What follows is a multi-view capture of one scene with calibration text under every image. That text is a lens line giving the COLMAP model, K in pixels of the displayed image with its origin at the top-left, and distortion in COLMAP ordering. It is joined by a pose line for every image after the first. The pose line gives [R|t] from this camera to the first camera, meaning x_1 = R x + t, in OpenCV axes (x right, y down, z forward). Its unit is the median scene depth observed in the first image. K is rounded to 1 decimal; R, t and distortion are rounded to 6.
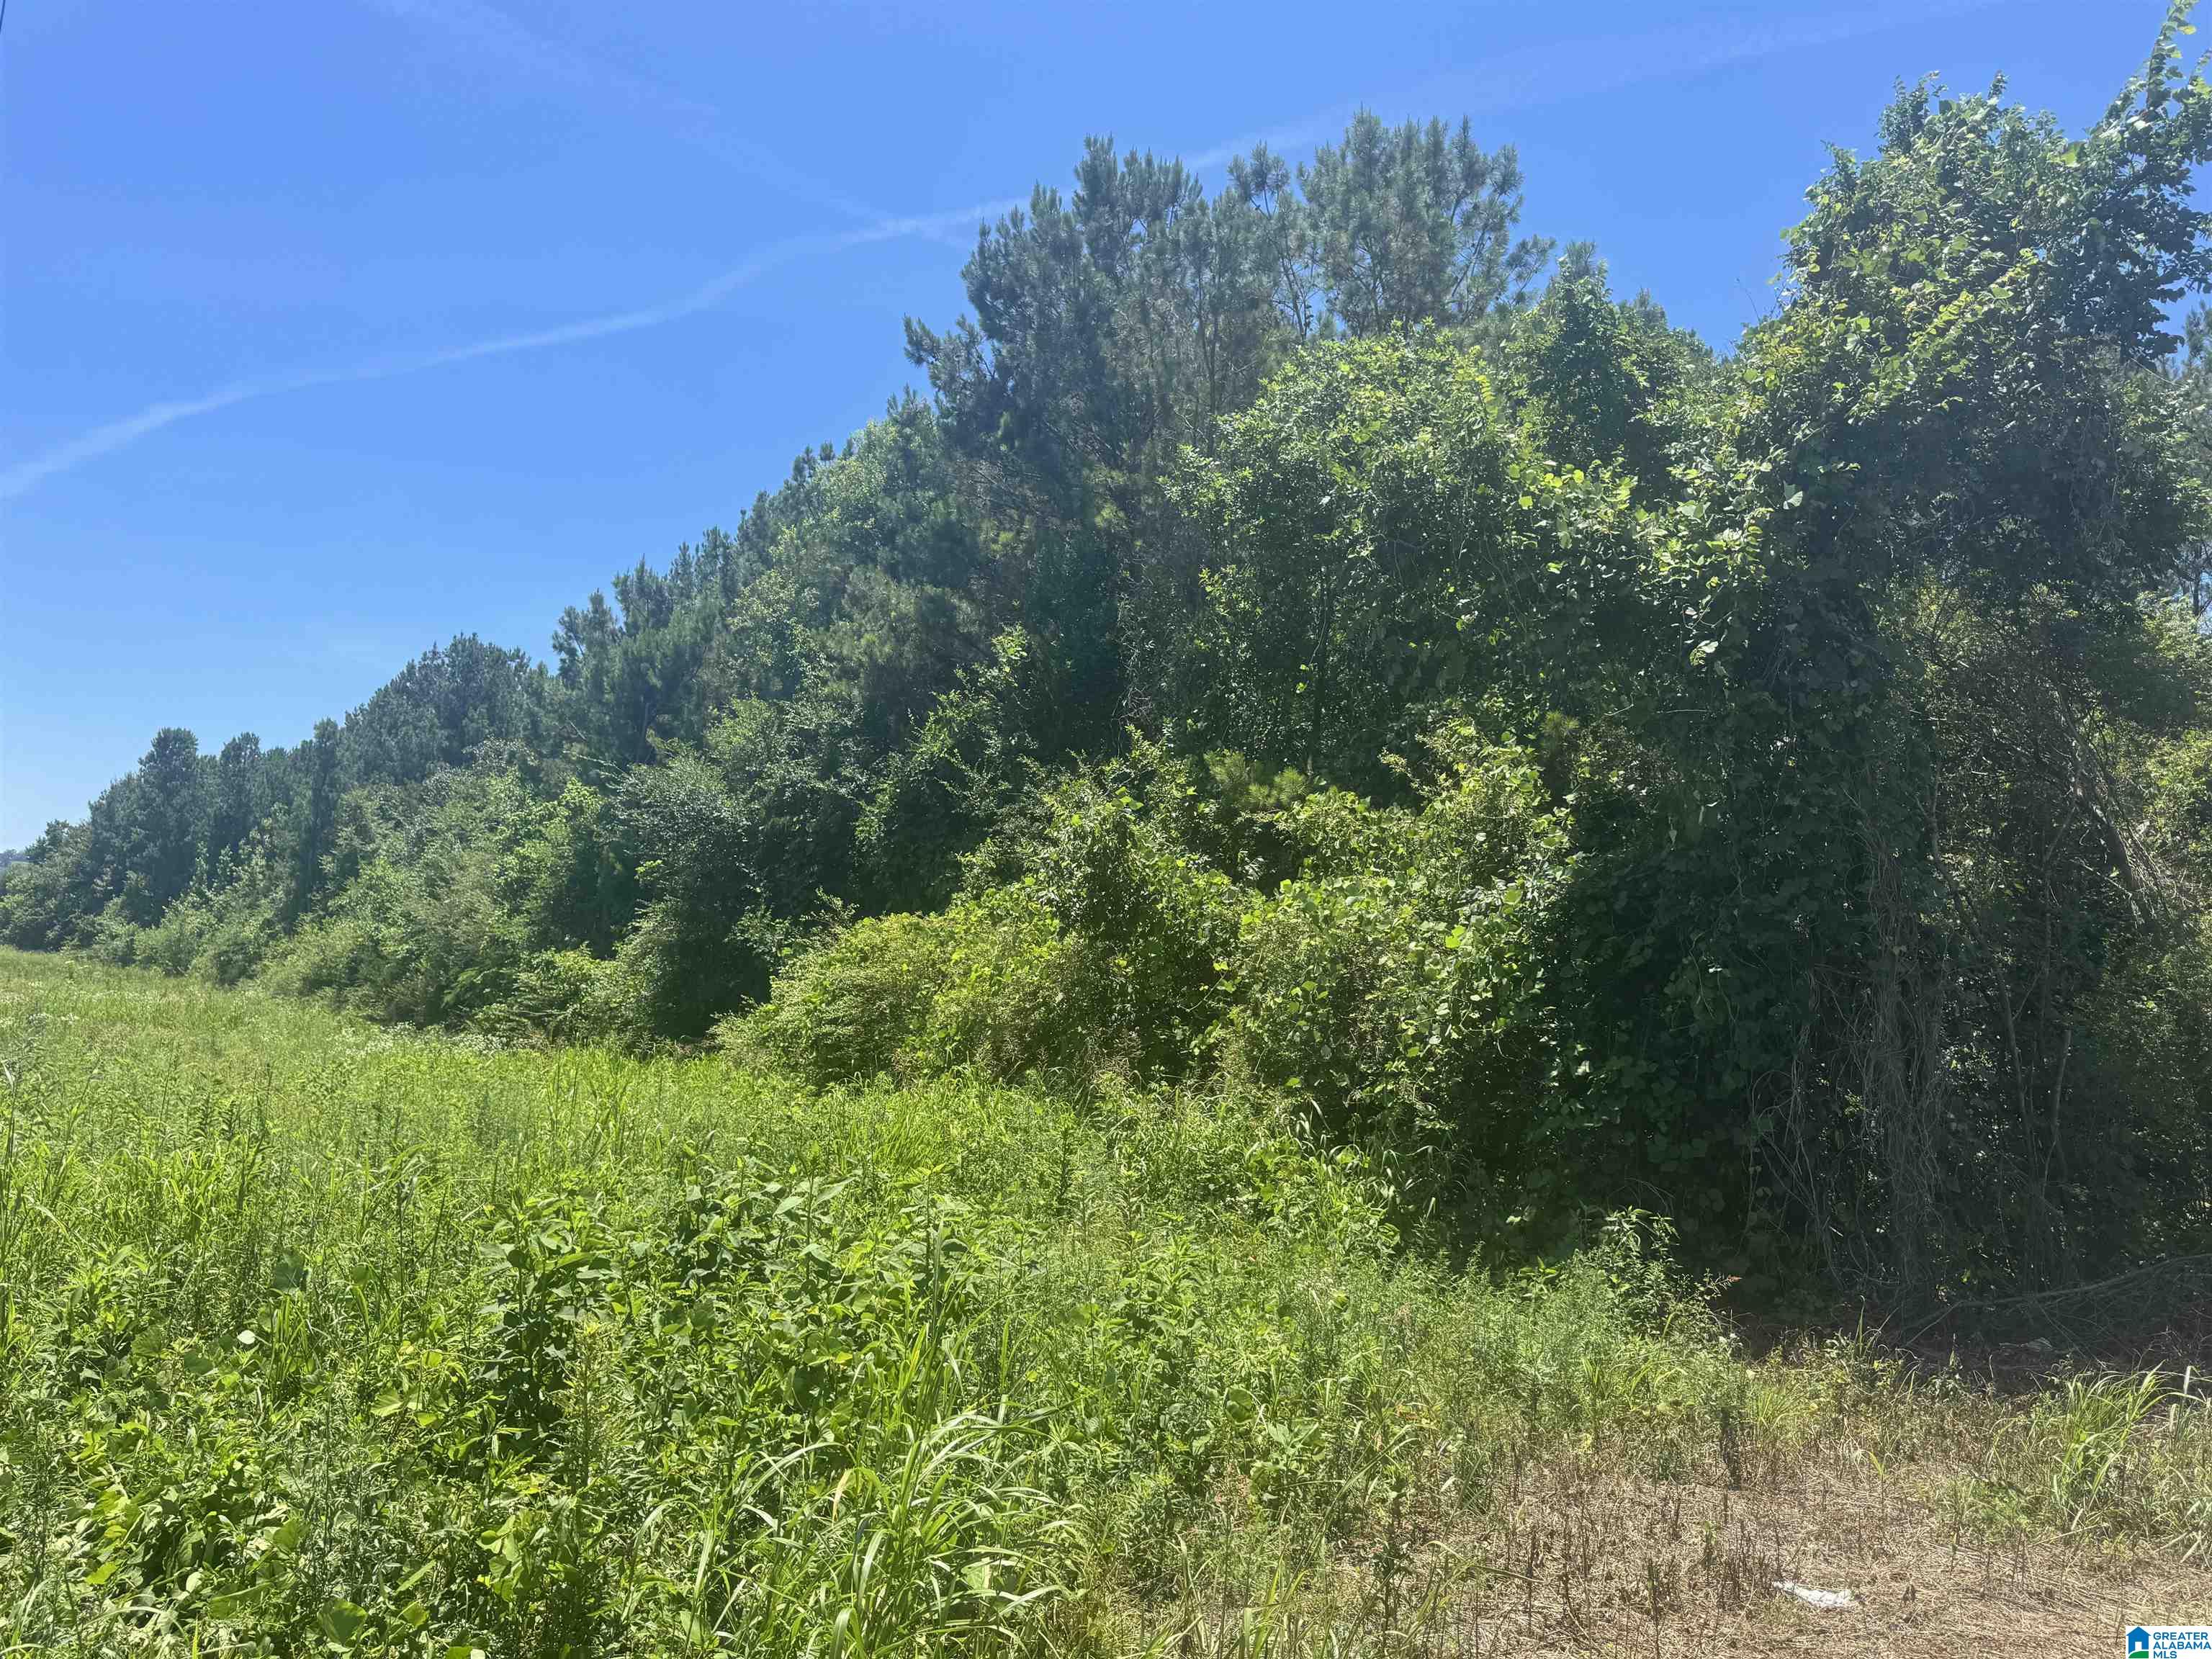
lens RADIAL K [[1565.1, 0, 1104.9], [0, 1565.1, 834.2], [0, 0, 1]] dist [0.005089, -0.002289]
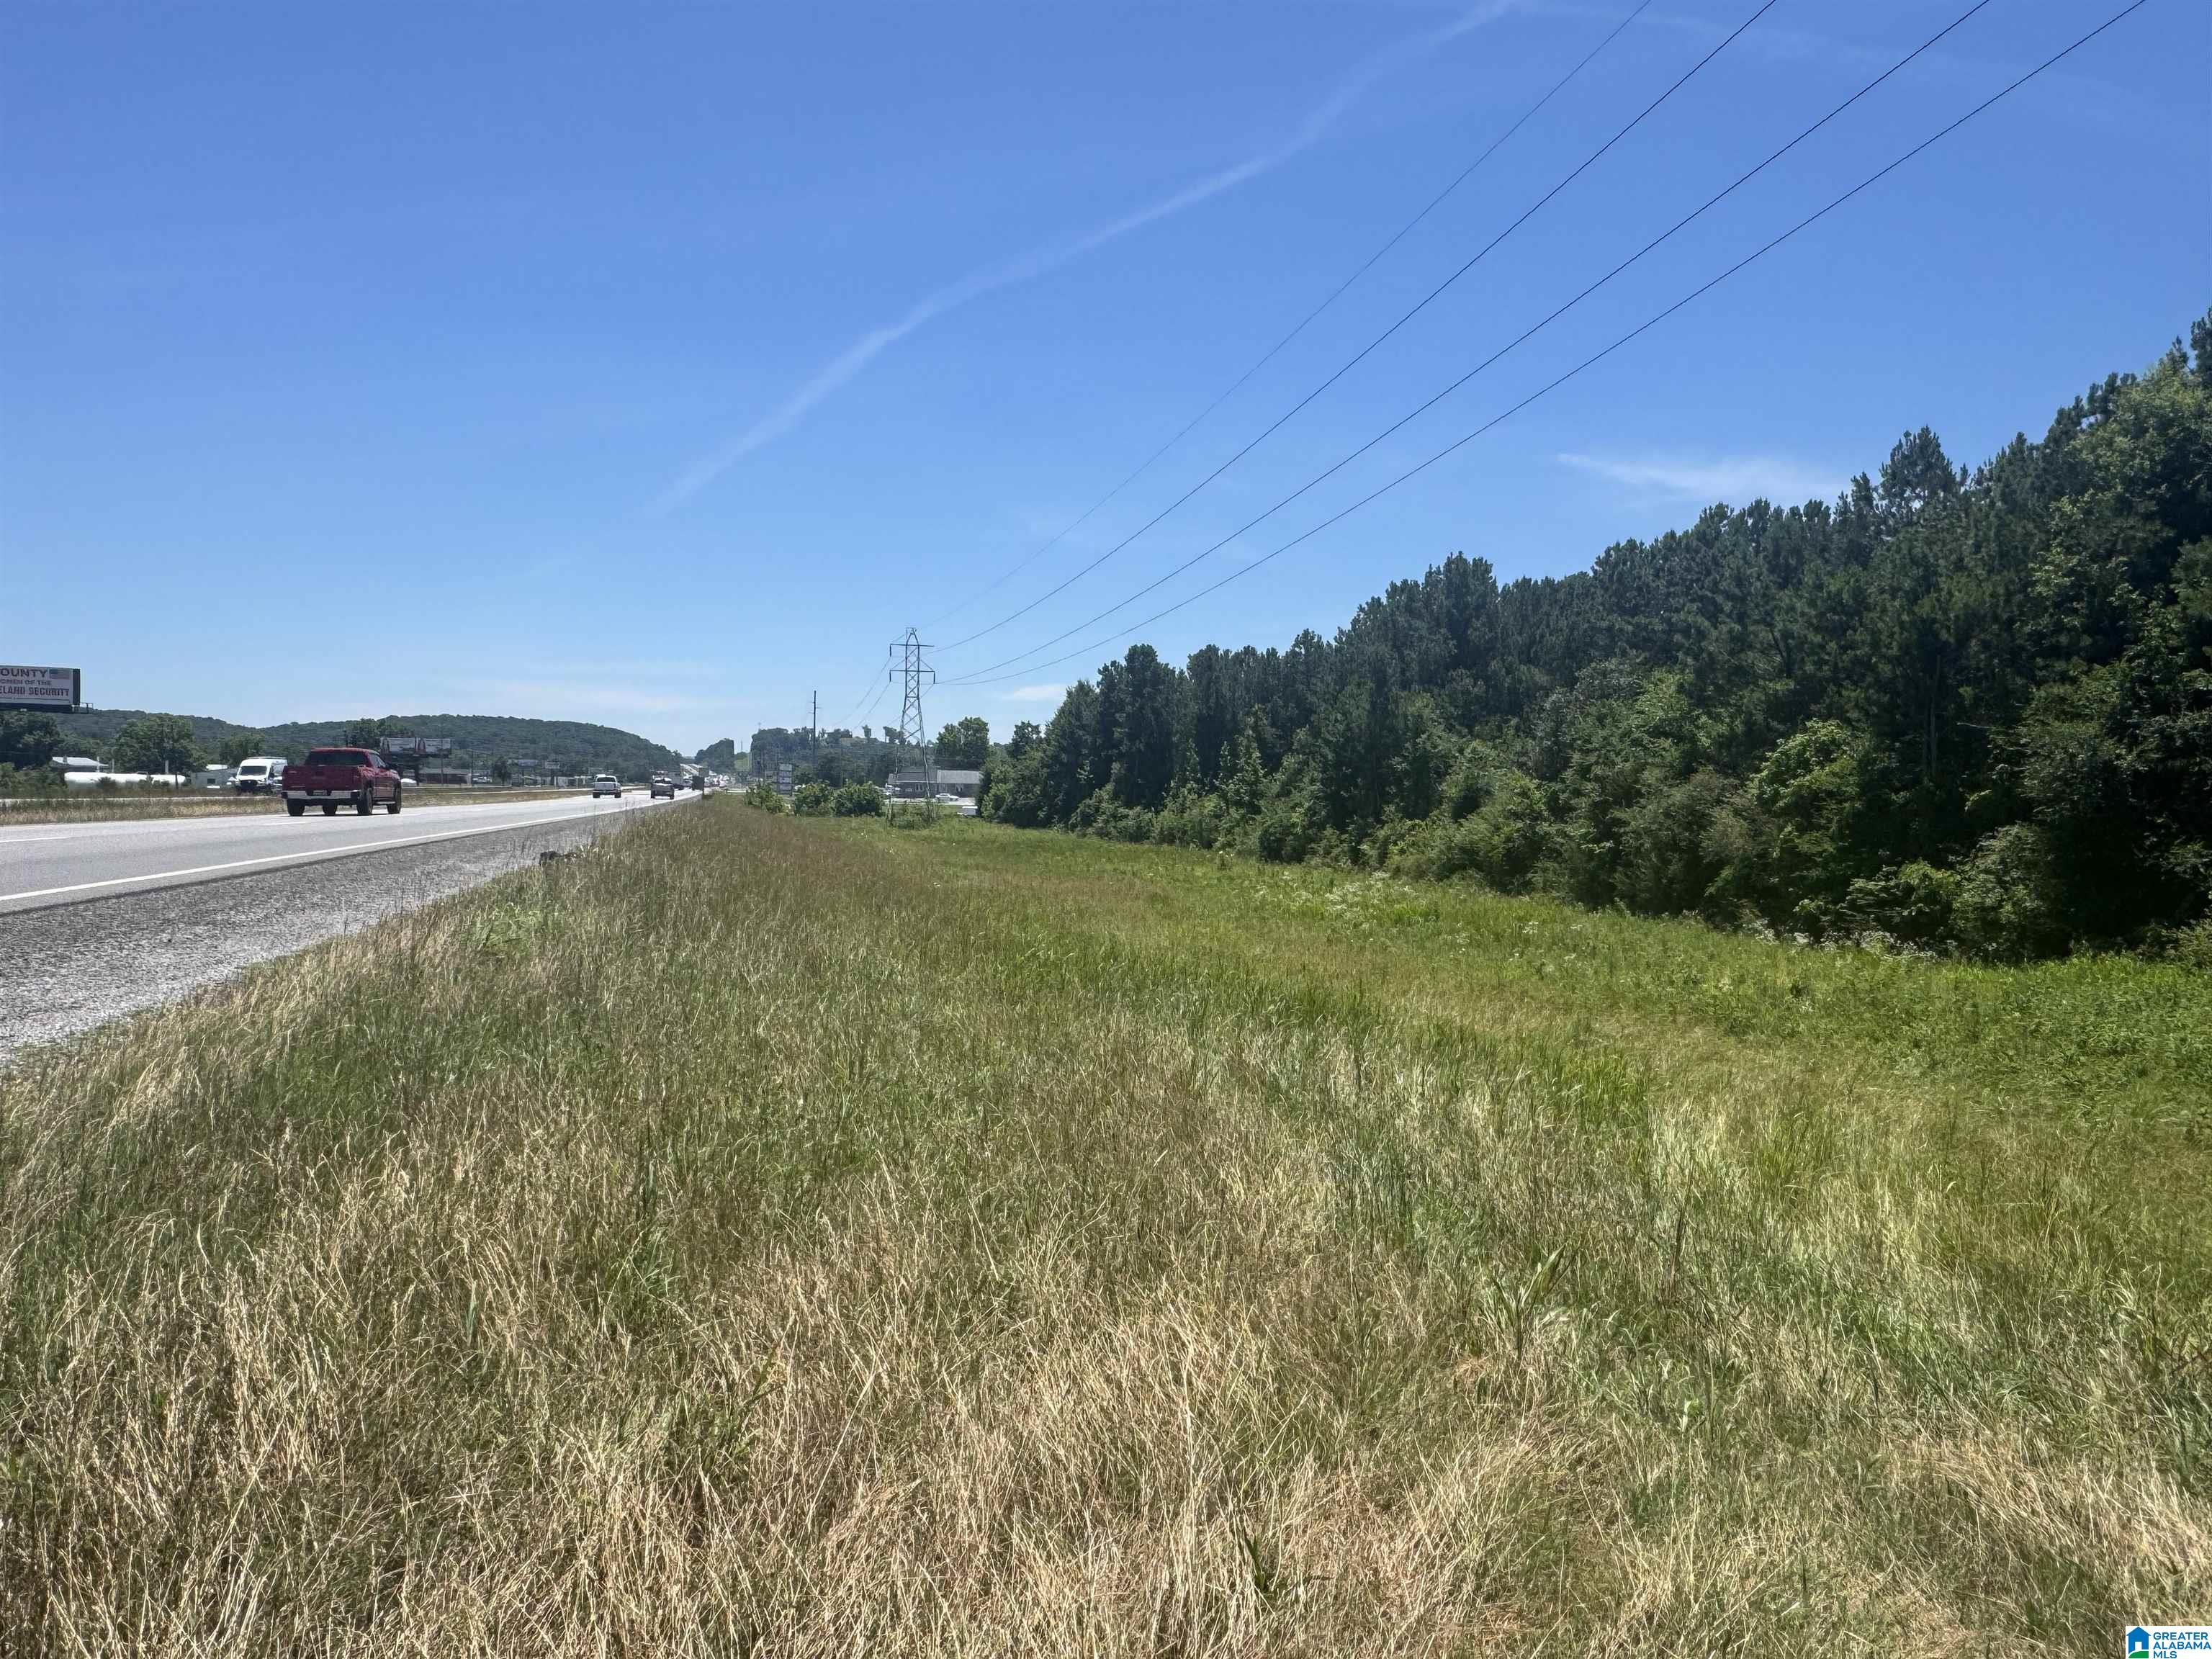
lens RADIAL K [[1548.2, 0, 1106.0], [0, 1548.2, 829.5], [0, 0, 1]] dist [-0.000918, -0.002045]
pose [[0.906200, -0.044260, -0.420527, -0.435789], [0.090523, 0.991757, 0.090689, -0.135912], [0.413047, -0.120250, 0.902736, -0.432146]]
